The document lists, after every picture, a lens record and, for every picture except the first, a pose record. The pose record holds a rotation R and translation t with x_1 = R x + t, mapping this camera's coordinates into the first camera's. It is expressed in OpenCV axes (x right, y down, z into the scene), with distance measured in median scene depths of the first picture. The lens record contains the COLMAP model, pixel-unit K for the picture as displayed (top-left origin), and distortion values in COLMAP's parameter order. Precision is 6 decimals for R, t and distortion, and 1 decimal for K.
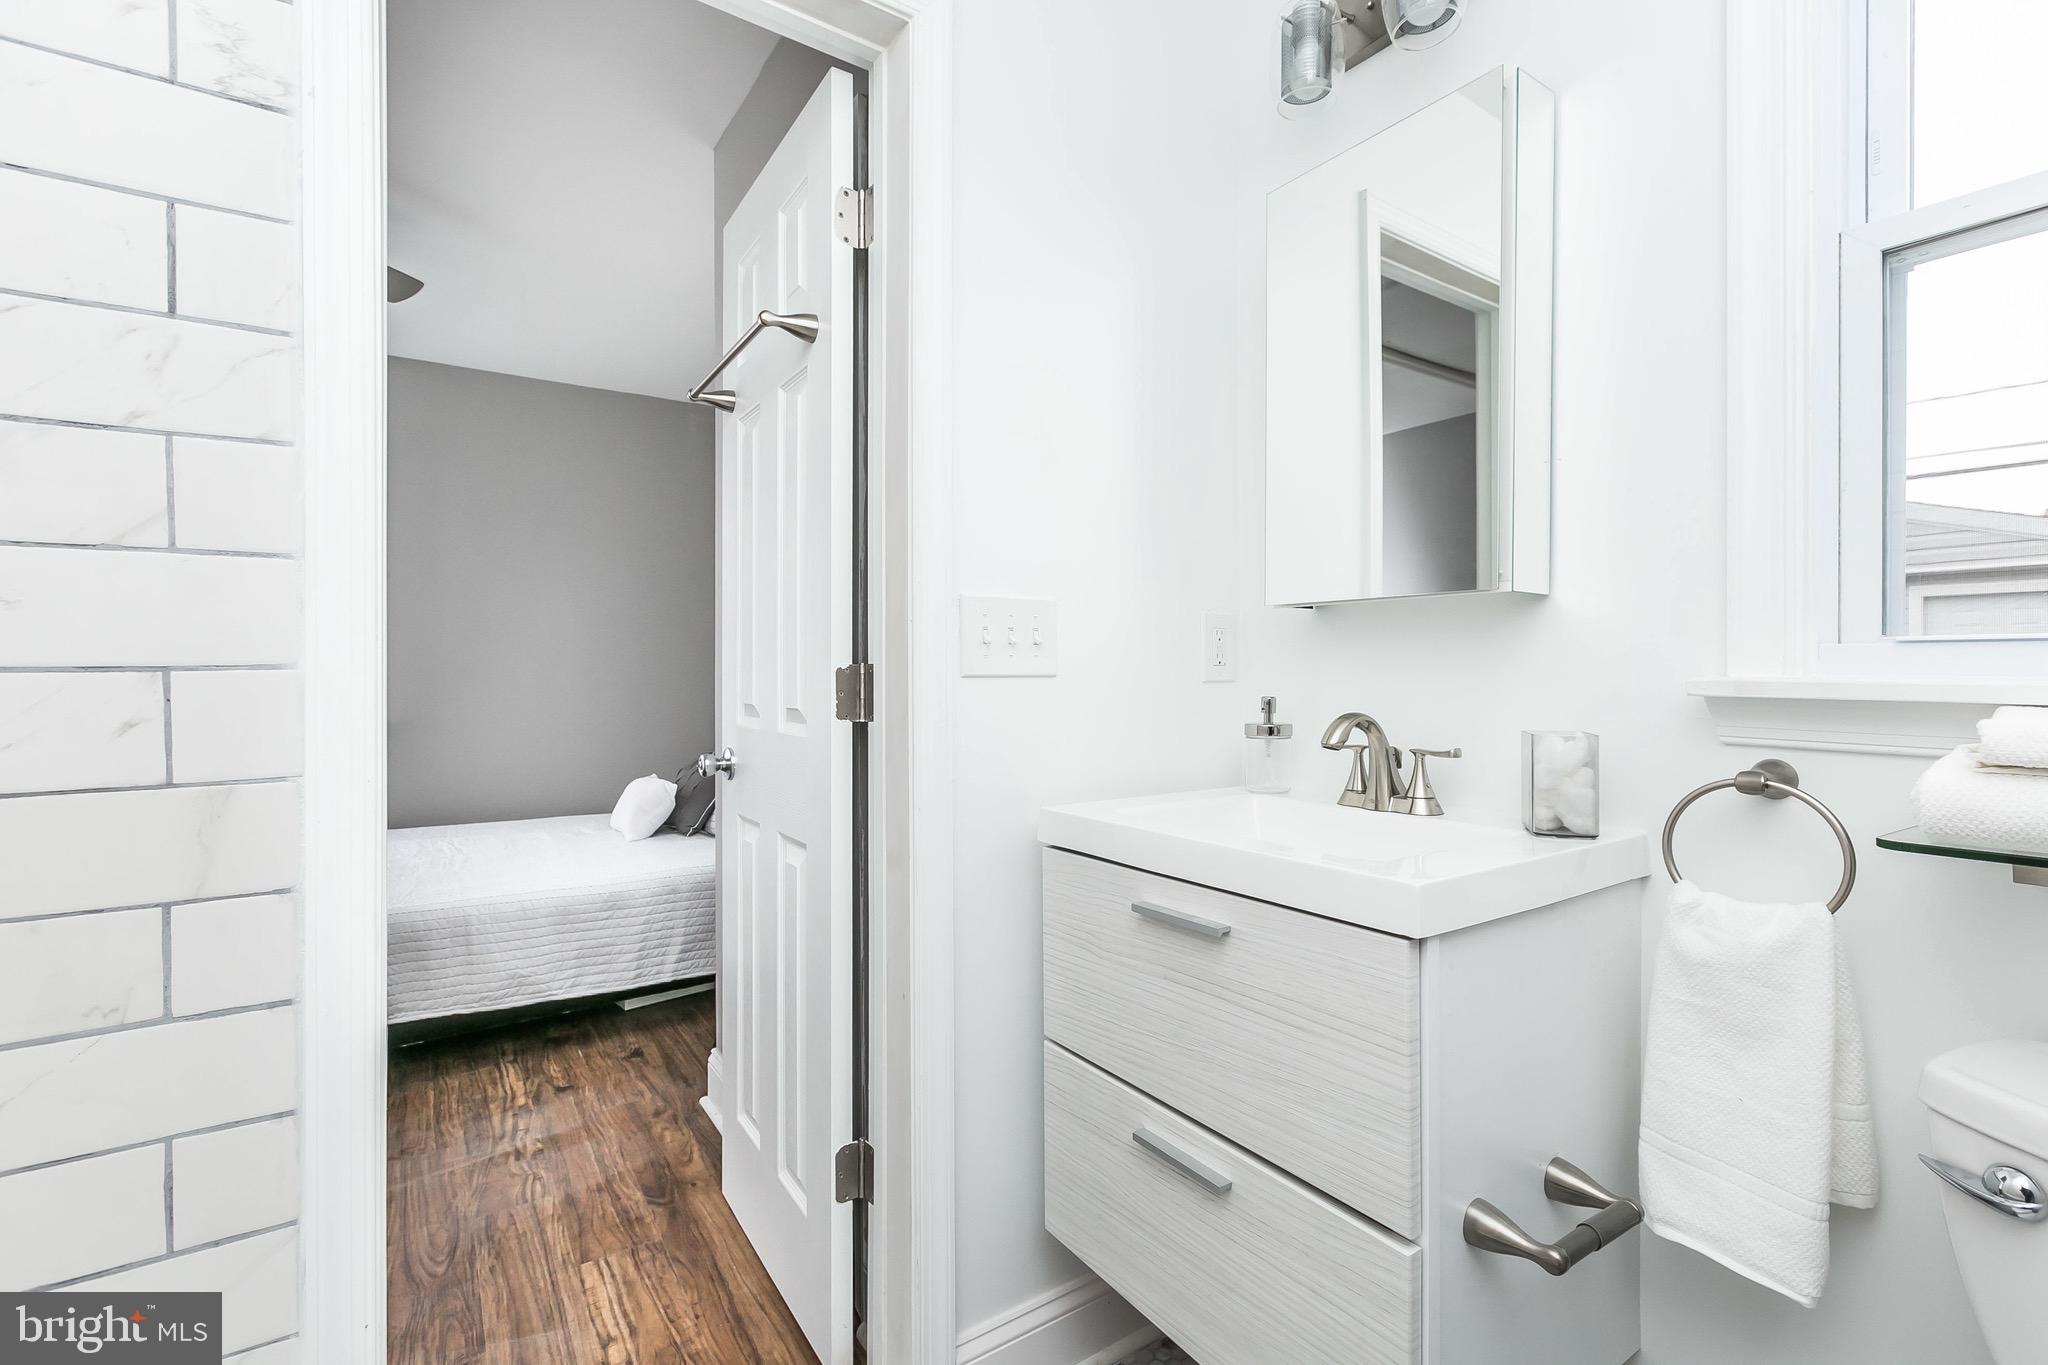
lens RADIAL K [[911.1, 0, 1025.2], [0, 911.1, 676.1], [0, 0, 1]] dist [0.003752, 0.000215]
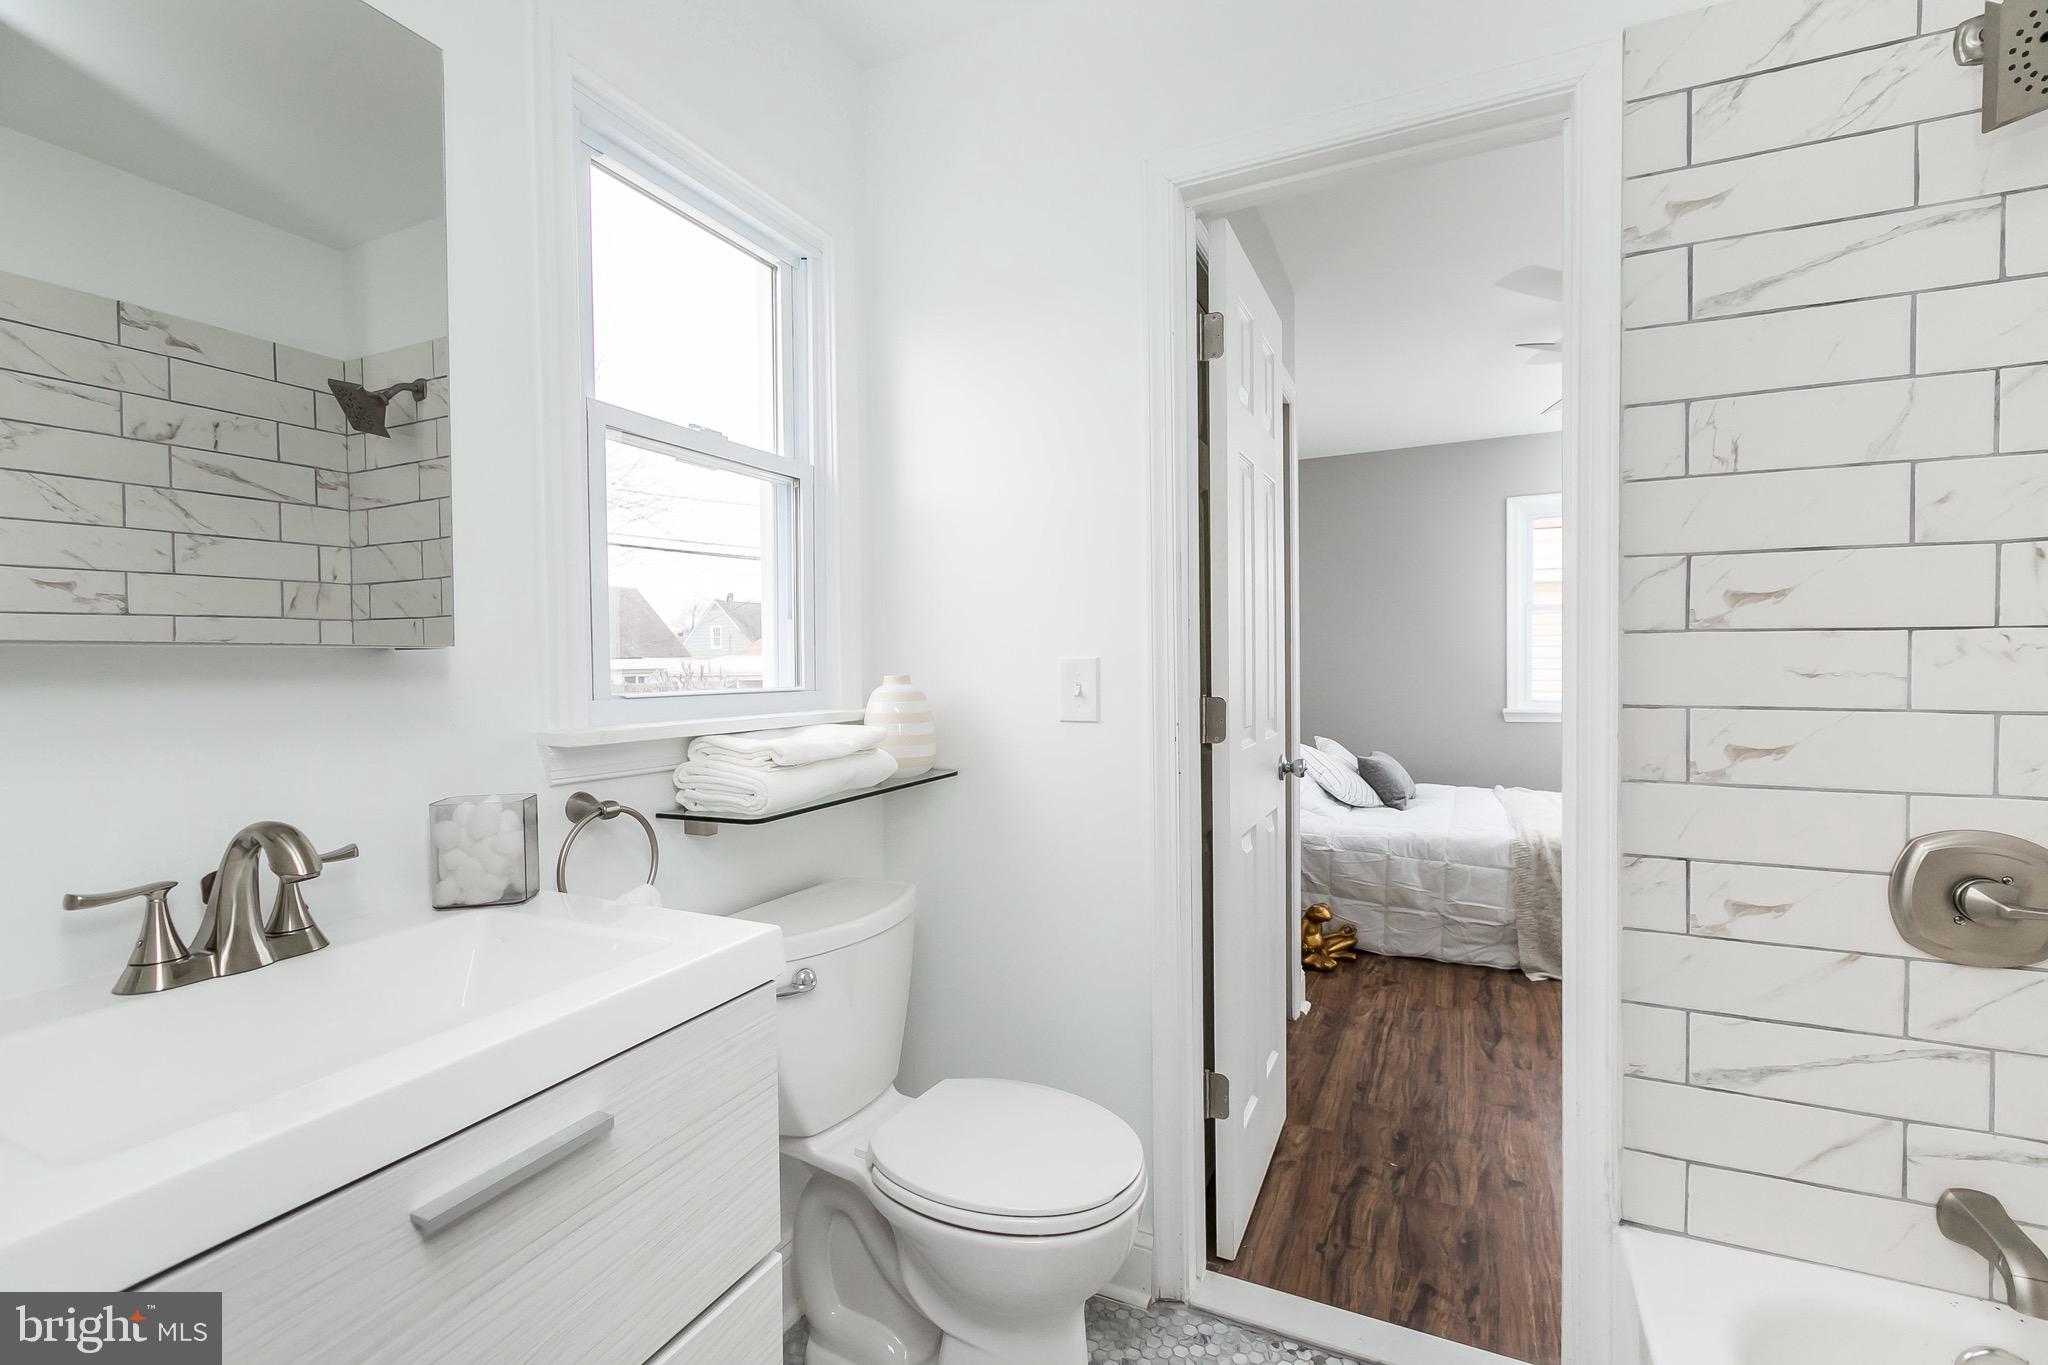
lens RADIAL K [[914.0, 0, 1022.1], [0, 914.0, 672.5], [0, 0, 1]] dist [0.001802, -0.000214]
pose [[-0.508236, -0.006554, 0.861193, -0.431825], [0.017769, 0.999678, 0.018095, -0.063506], [-0.861035, 0.024500, -0.507956, 0.800745]]
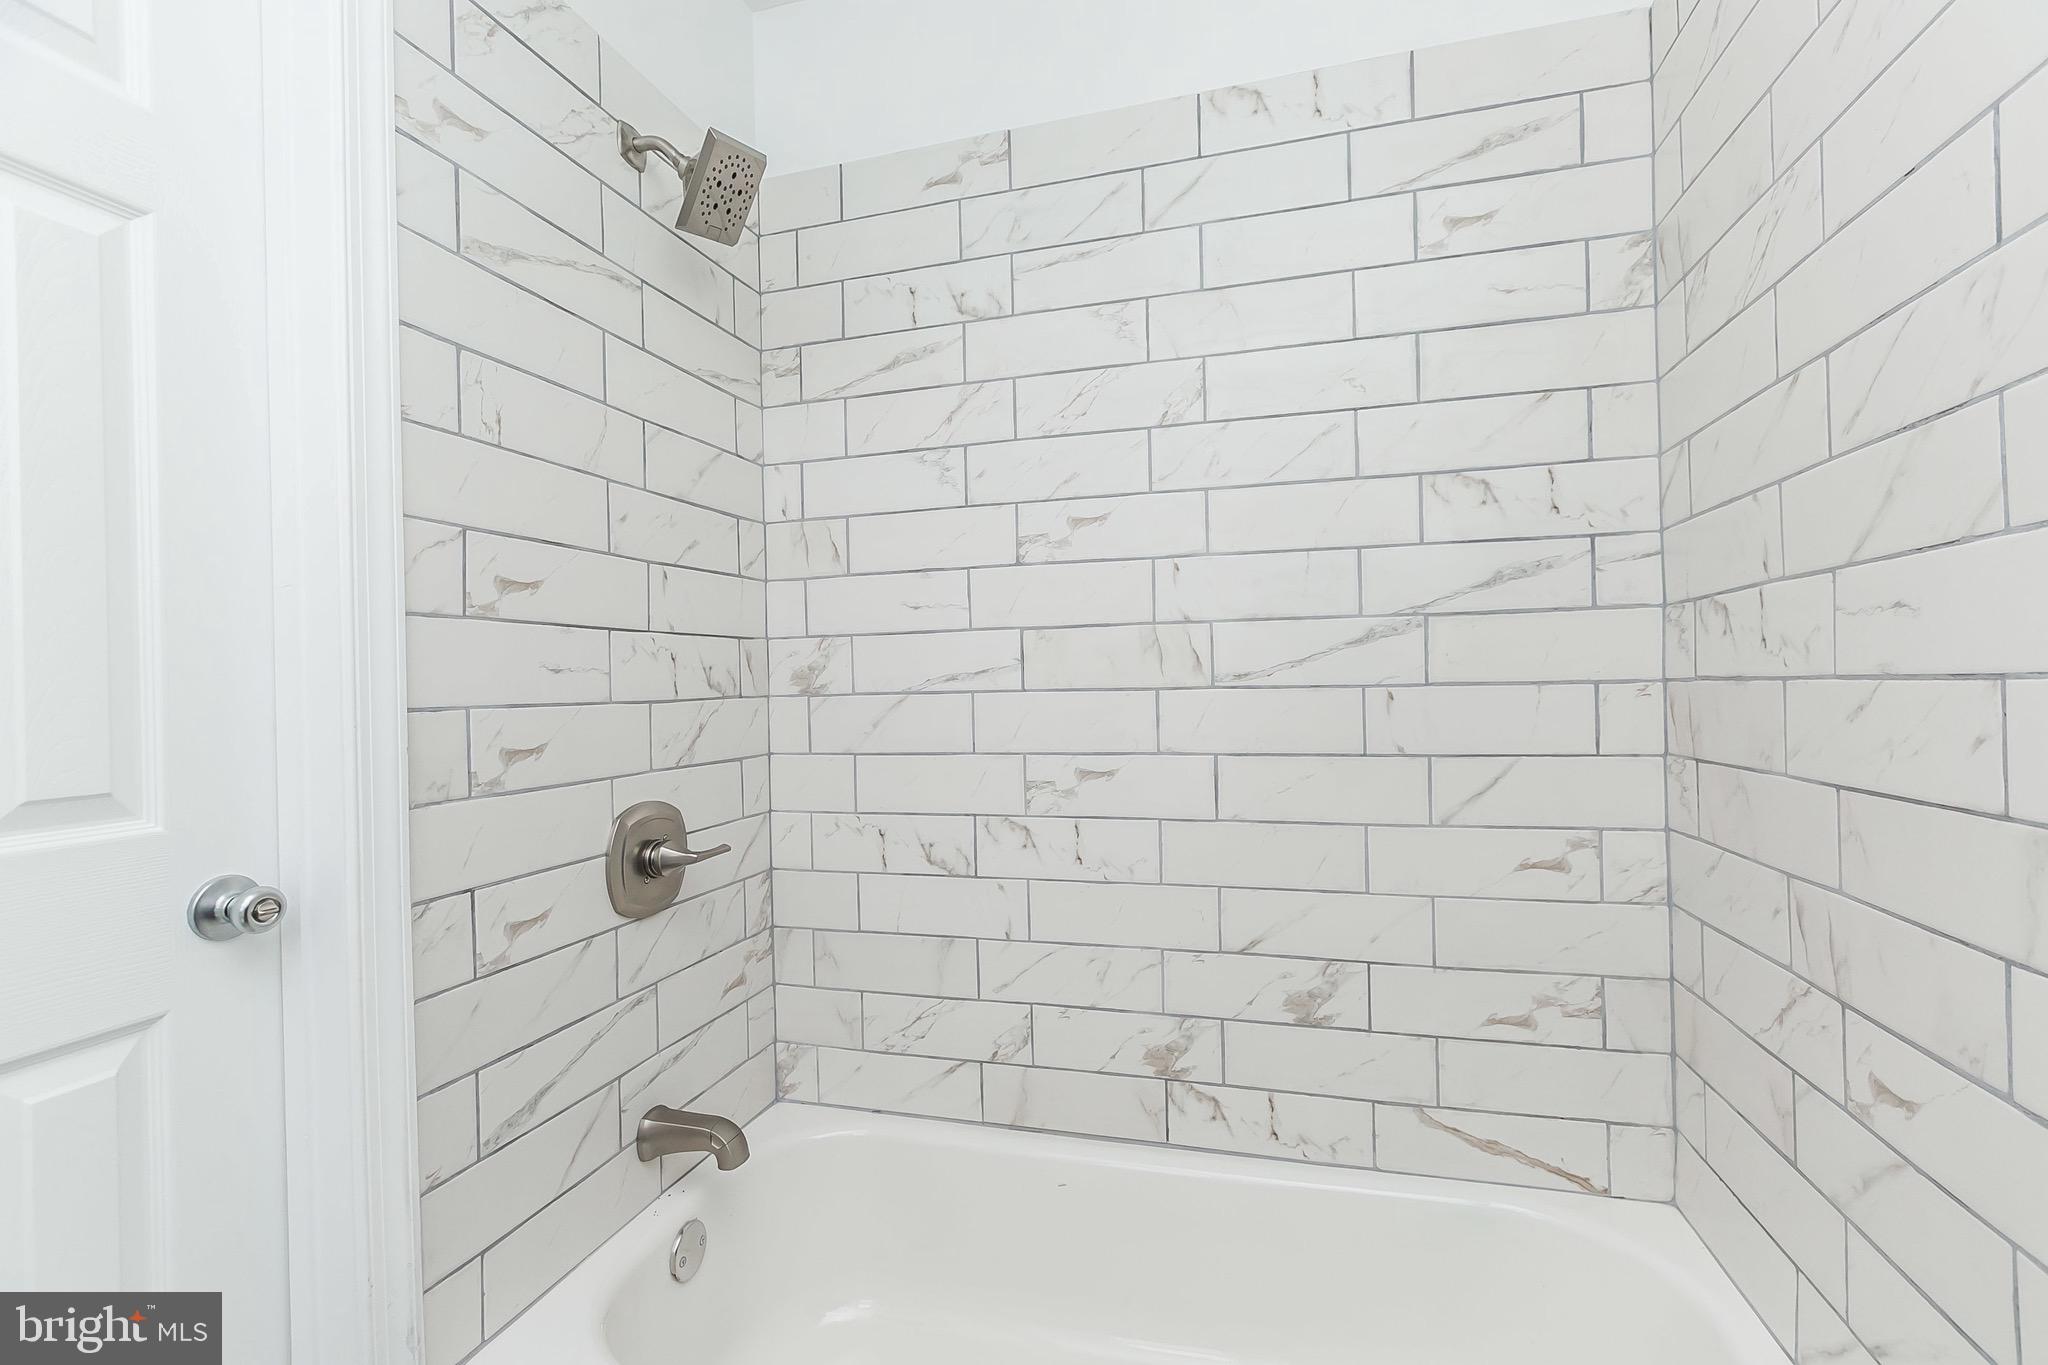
lens RADIAL K [[911.1, 0, 1025.2], [0, 911.1, 676.1], [0, 0, 1]] dist [0.003752, 0.000215]
pose [[-0.760648, 0.016701, -0.648949, 0.167557], [0.021221, 0.999774, 0.000856, -0.017181], [0.648817, -0.013120, -0.760831, 0.650934]]
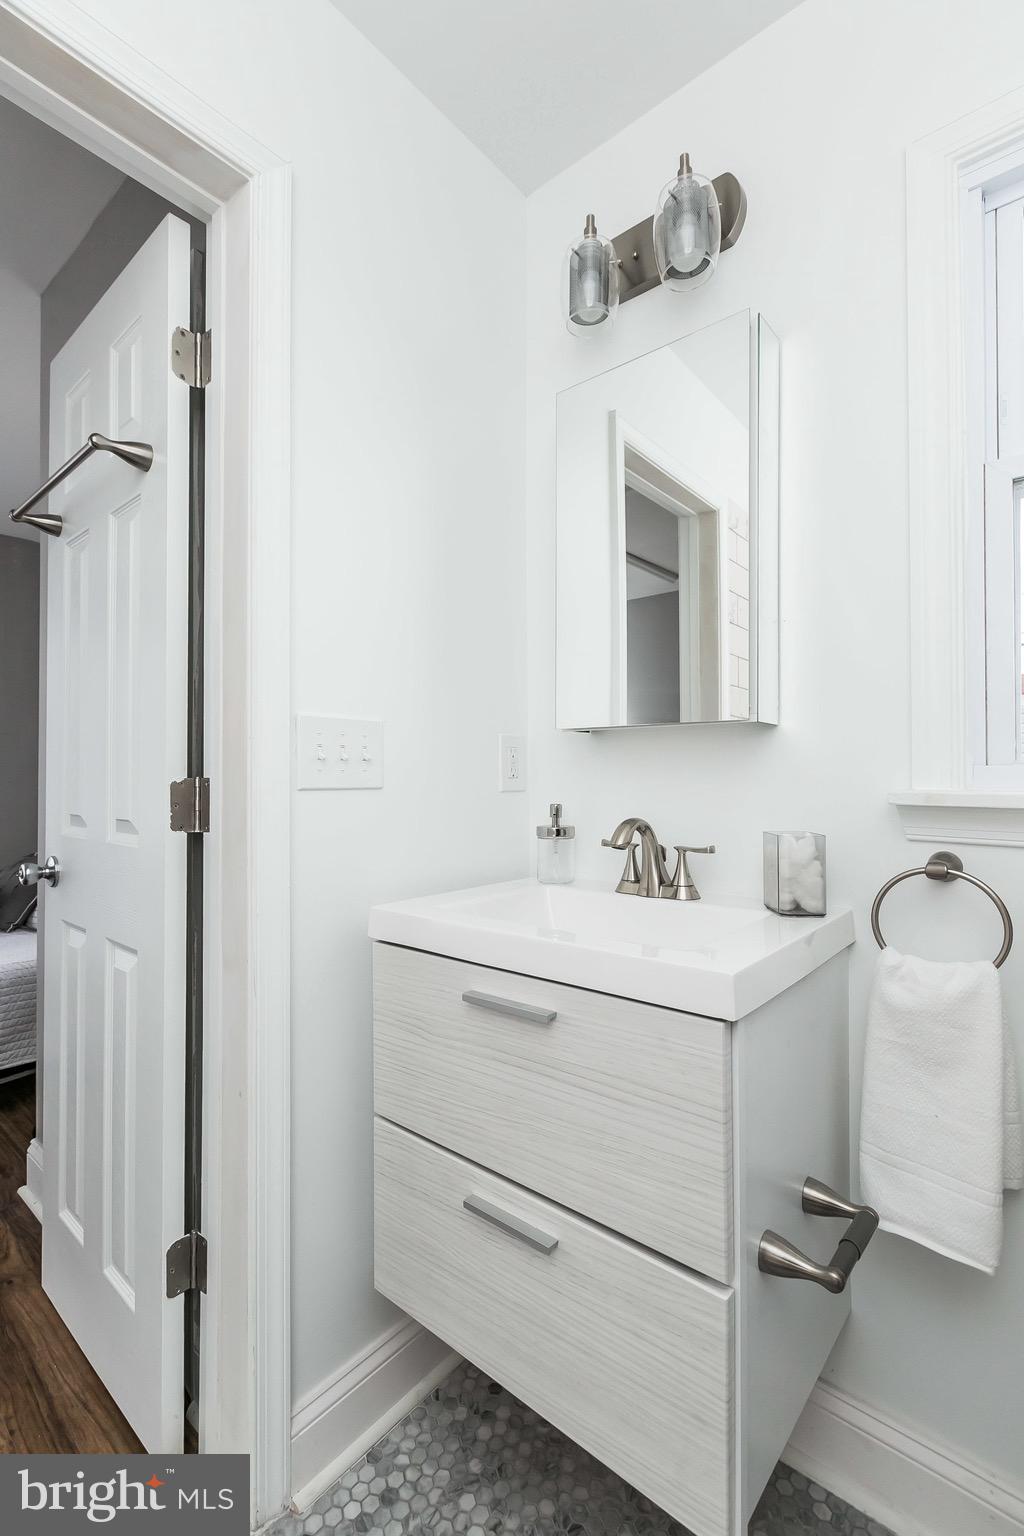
lens RADIAL K [[691.0, 0, 505.1], [0, 691.0, 771.2], [0, 0, 1]] dist [0.004785, -0.001519]
pose [[0.965033, 0.002451, 0.262118, -0.046338], [0.001278, 0.999900, -0.014054, -0.009470], [-0.262127, 0.013898, 0.964933, 0.137044]]
